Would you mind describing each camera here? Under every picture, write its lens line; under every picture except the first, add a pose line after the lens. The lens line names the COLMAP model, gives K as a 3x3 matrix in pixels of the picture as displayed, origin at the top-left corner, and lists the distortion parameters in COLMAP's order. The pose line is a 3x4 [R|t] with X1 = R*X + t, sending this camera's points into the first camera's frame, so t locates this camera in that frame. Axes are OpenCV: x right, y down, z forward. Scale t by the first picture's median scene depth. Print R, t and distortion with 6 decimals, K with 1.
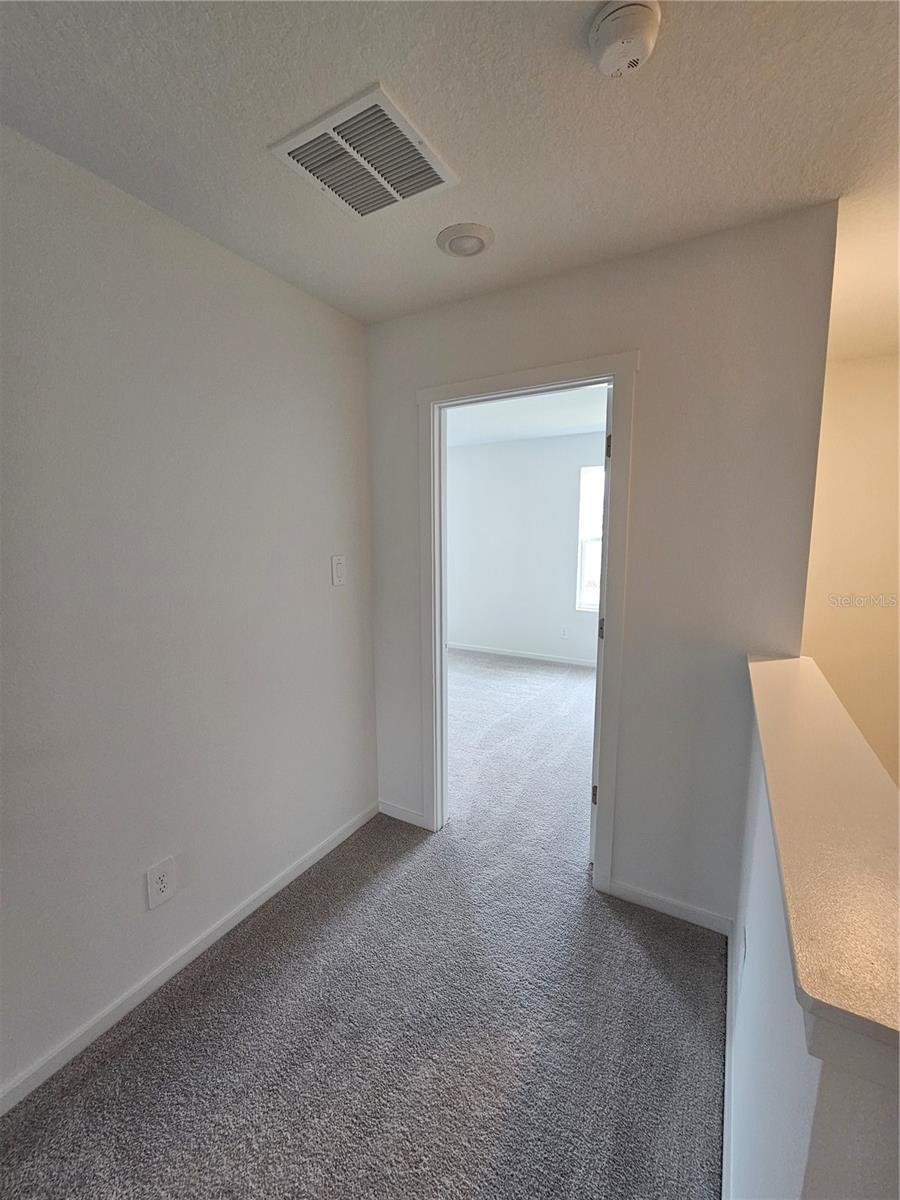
lens RADIAL K [[493.3, 0, 447.8], [0, 493.3, 600.5], [0, 0, 1]] dist [-0.002452, -0.001205]
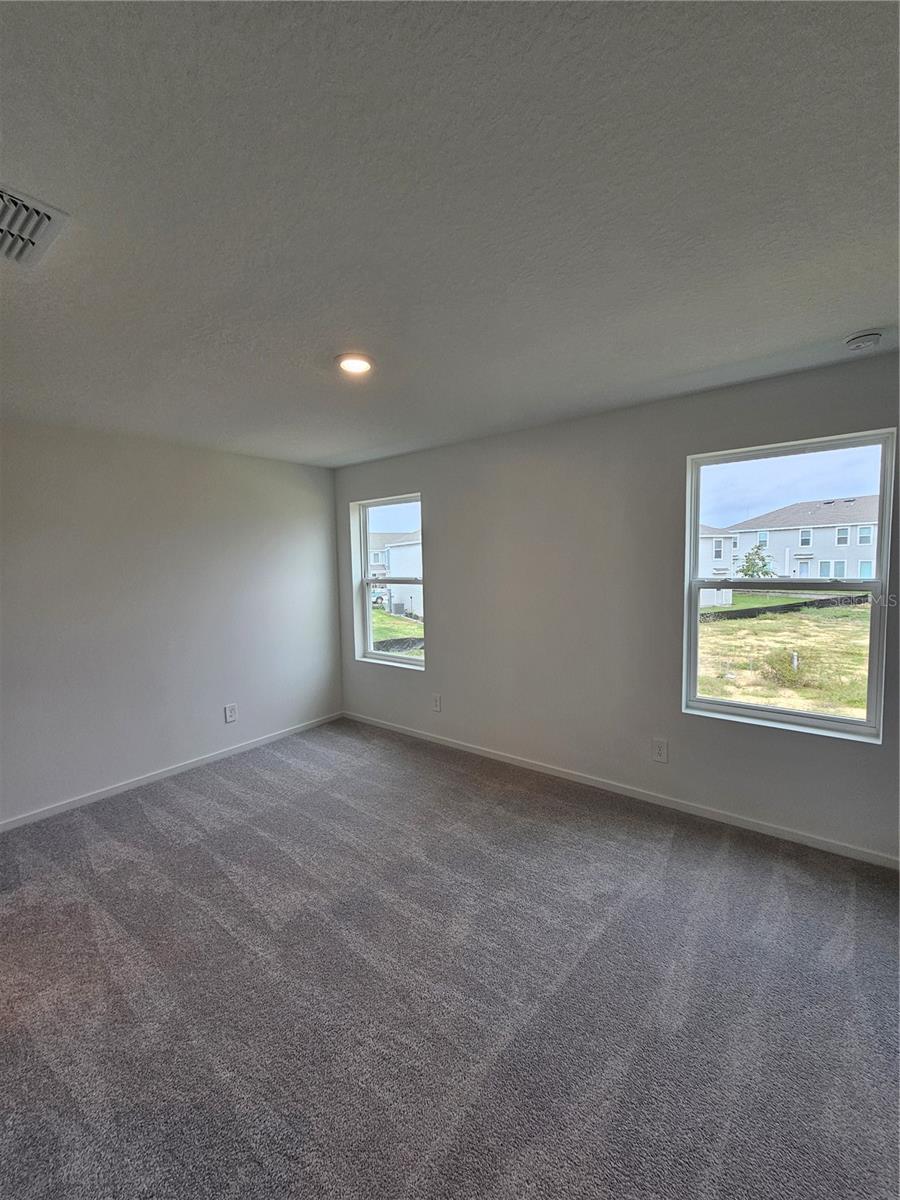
lens RADIAL K [[493.3, 0, 451.4], [0, 493.3, 599.4], [0, 0, 1]] dist [-0.002452, -0.001205]
pose [[0.988822, -0.008548, -0.148854, 0.097185], [0.001477, 0.998868, -0.047552, -0.087272], [0.149092, 0.046800, 0.987715, 0.457195]]
